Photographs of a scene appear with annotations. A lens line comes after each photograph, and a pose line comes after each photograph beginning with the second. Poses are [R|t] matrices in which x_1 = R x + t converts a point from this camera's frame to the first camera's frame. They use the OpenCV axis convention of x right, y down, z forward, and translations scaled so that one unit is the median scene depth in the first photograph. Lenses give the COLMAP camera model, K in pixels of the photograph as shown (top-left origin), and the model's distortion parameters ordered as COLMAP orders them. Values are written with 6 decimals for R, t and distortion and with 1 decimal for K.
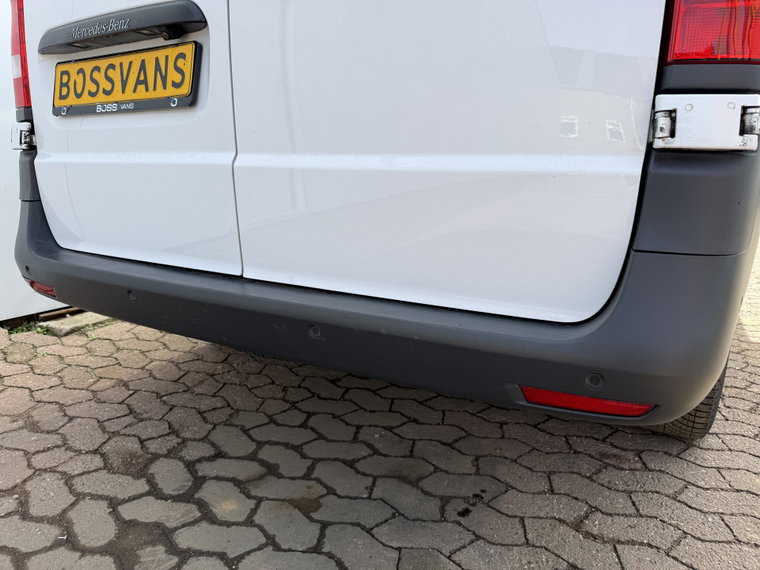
lens RADIAL K [[539.1, 0, 381.5], [0, 539.1, 287.6], [0, 0, 1]] dist [0.067946, -0.090903]
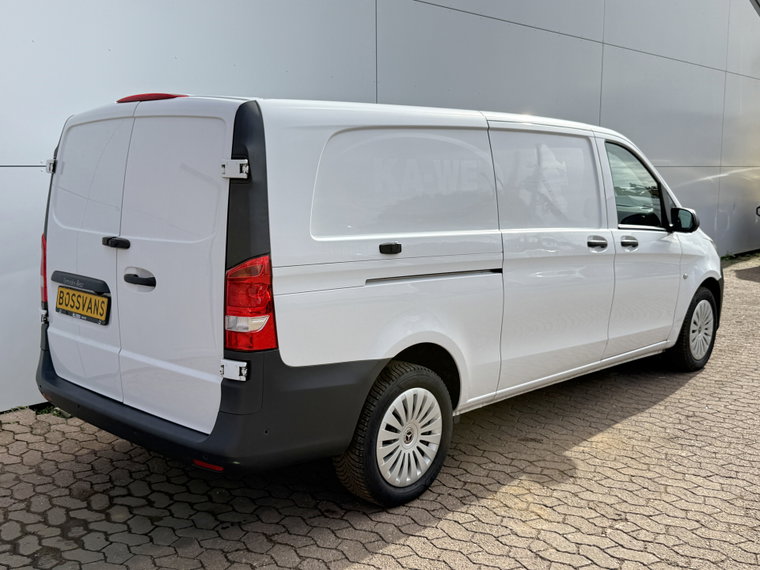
lens RADIAL K [[778.8, 0, 380.0], [0, 778.8, 285.0], [0, 0, 1]] dist [0.142673, -0.308997]
pose [[0.974546, 0.017822, -0.223479, 1.143570], [-0.033568, 0.997198, -0.066857, -0.249699], [0.221661, 0.072657, 0.972413, -1.484306]]
